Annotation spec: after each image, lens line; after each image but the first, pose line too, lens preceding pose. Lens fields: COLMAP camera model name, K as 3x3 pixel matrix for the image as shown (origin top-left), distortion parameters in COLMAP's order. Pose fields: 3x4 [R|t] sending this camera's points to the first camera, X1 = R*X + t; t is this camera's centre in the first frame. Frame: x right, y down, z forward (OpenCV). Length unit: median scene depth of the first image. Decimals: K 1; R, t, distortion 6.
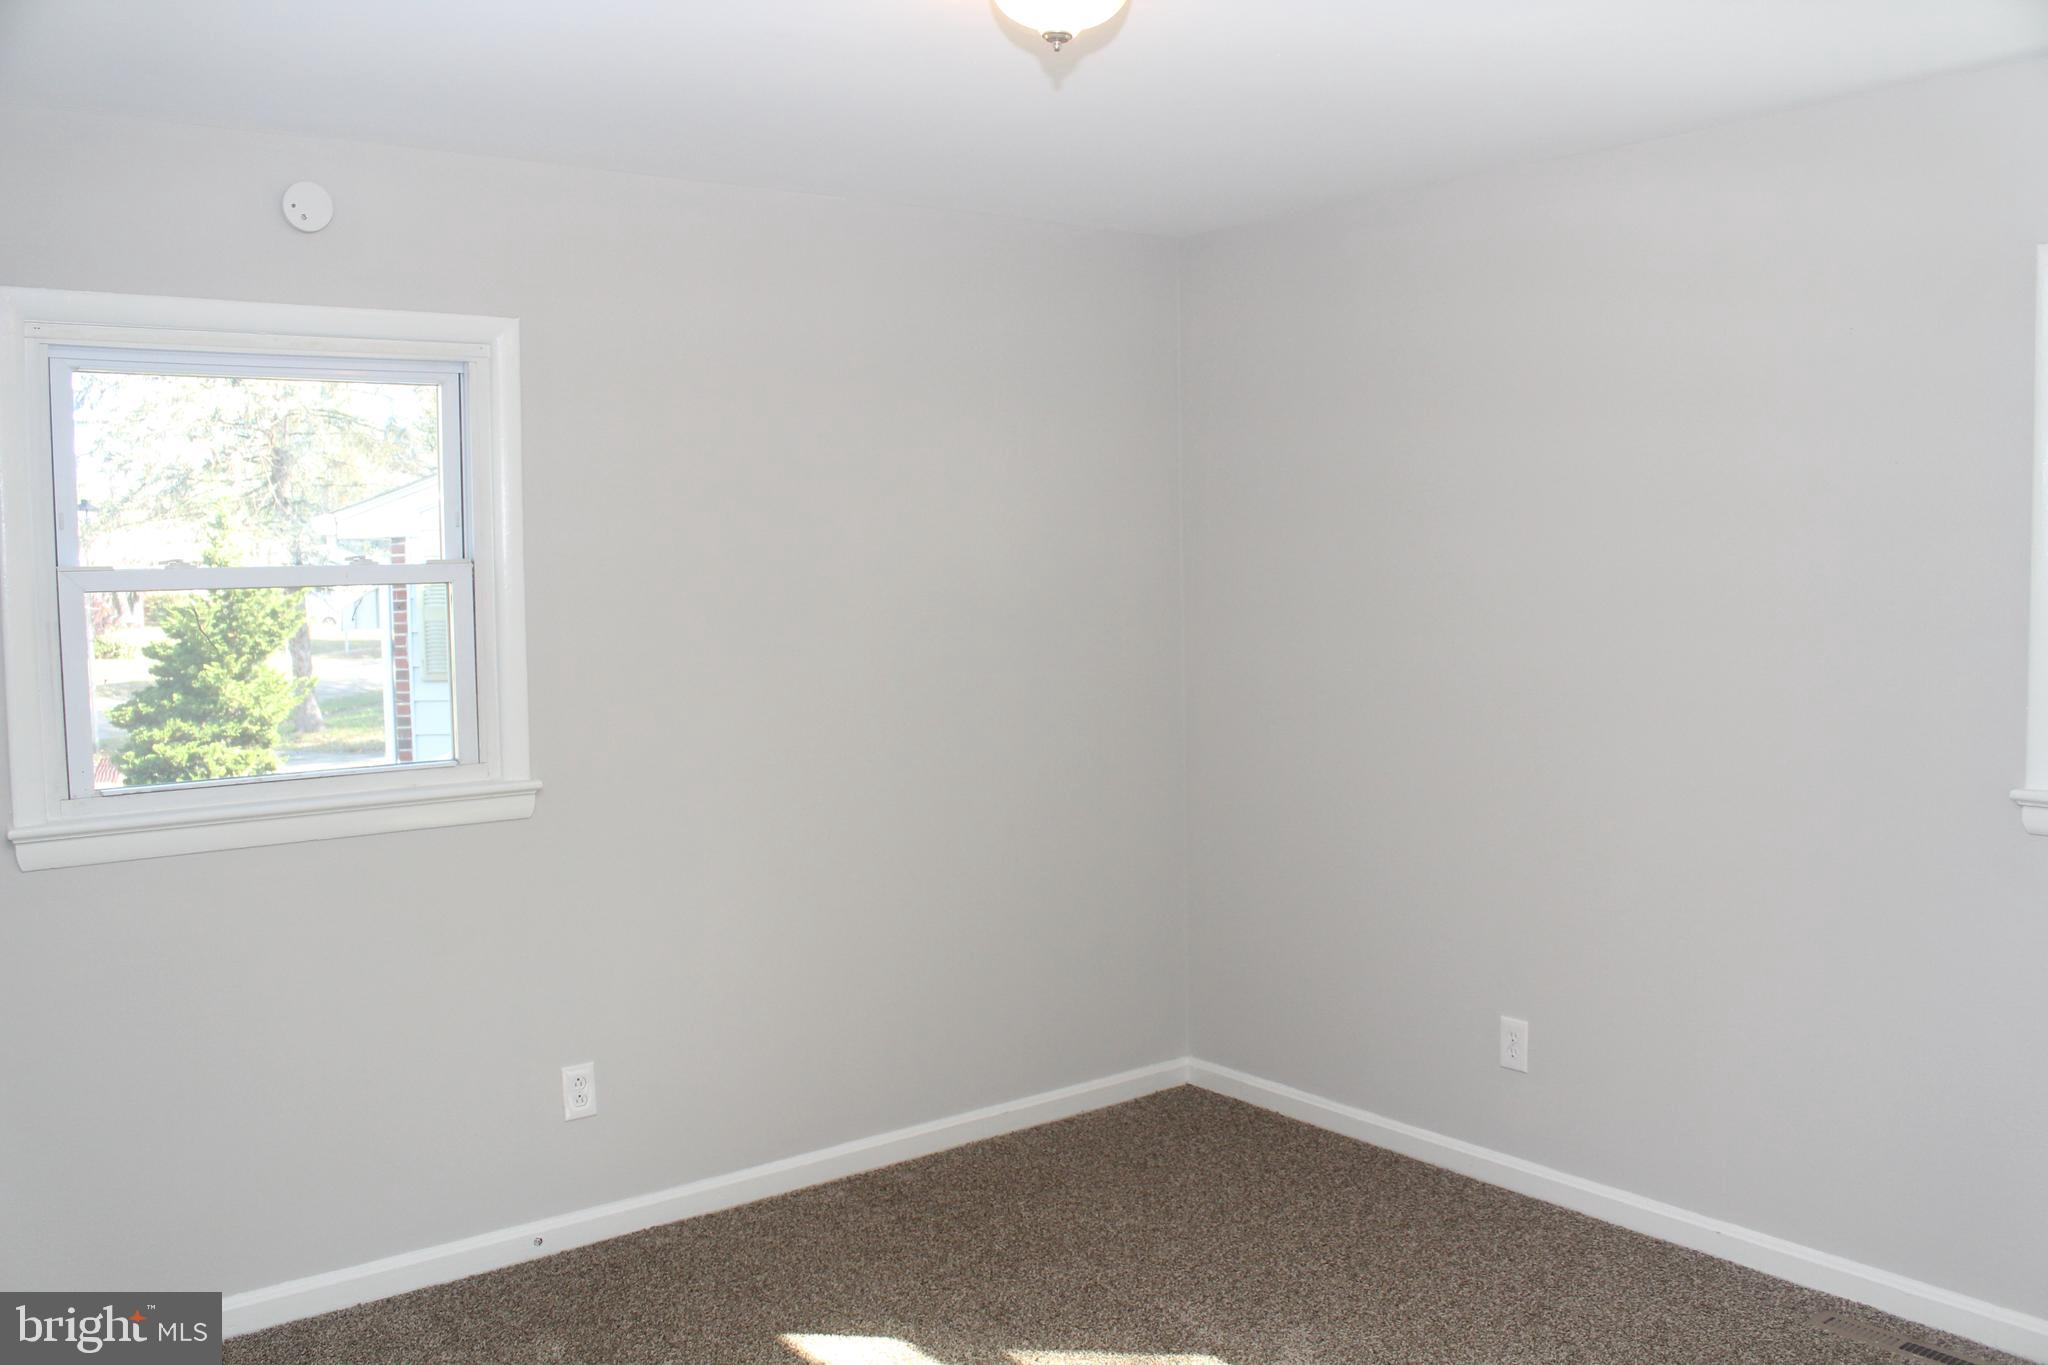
lens RADIAL K [[1715.3, 0, 1009.6], [0, 1715.3, 678.3], [0, 0, 1]] dist [-0.164493, 0.153379]
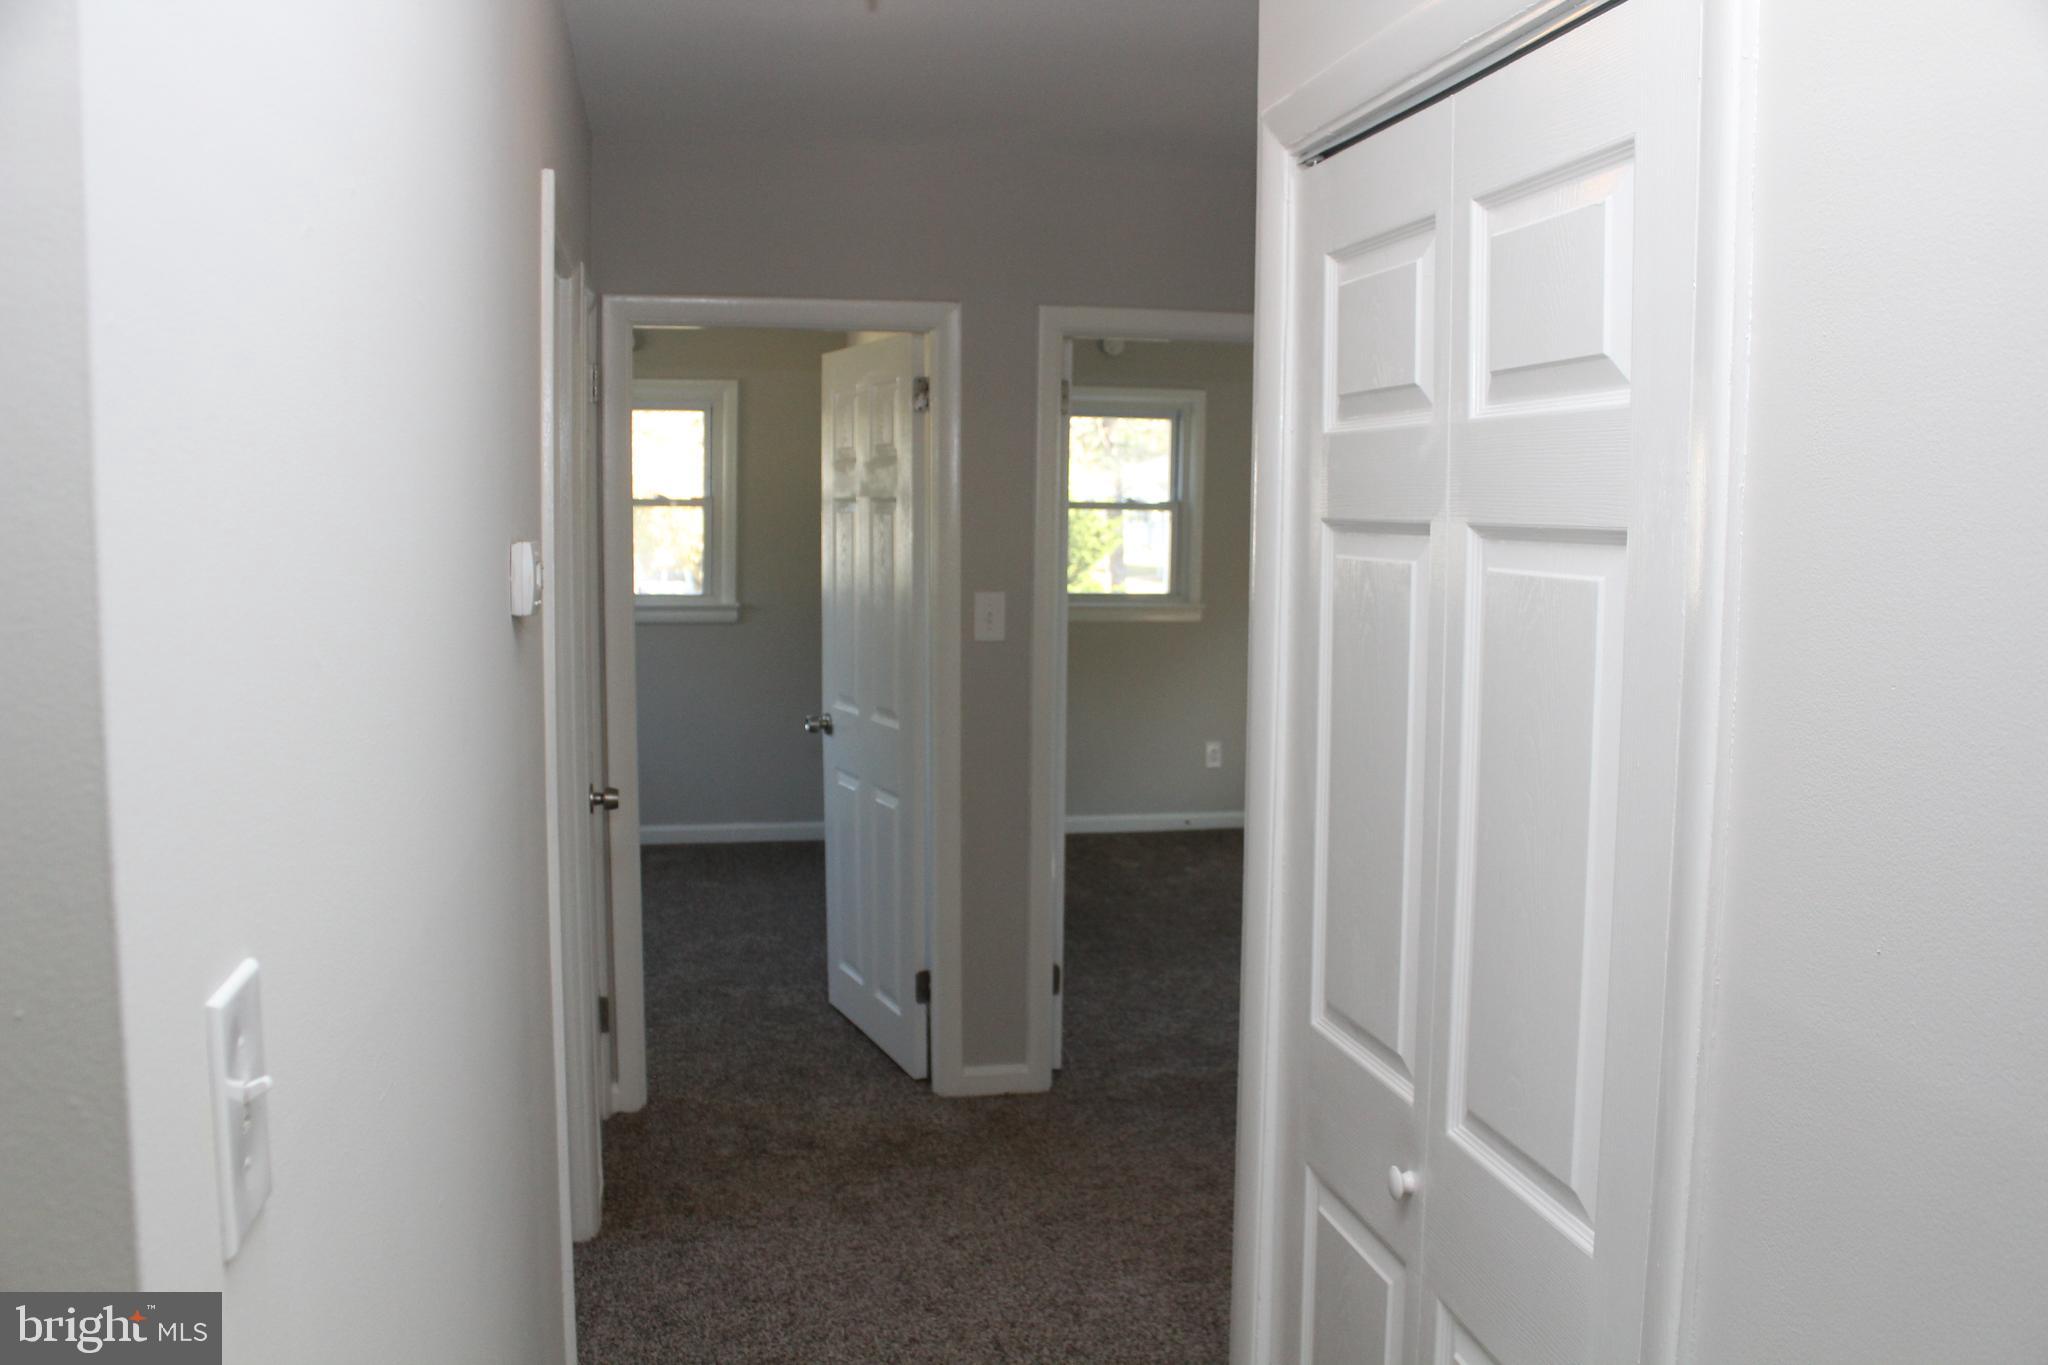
lens RADIAL K [[1715.3, 0, 1009.6], [0, 1715.3, 678.3], [0, 0, 1]] dist [-0.164493, 0.153379]
pose [[0.892029, 0.077906, -0.445214, 0.083538], [-0.062907, 0.996845, 0.048394, 0.011373], [0.447579, -0.015162, 0.894116, -0.185456]]
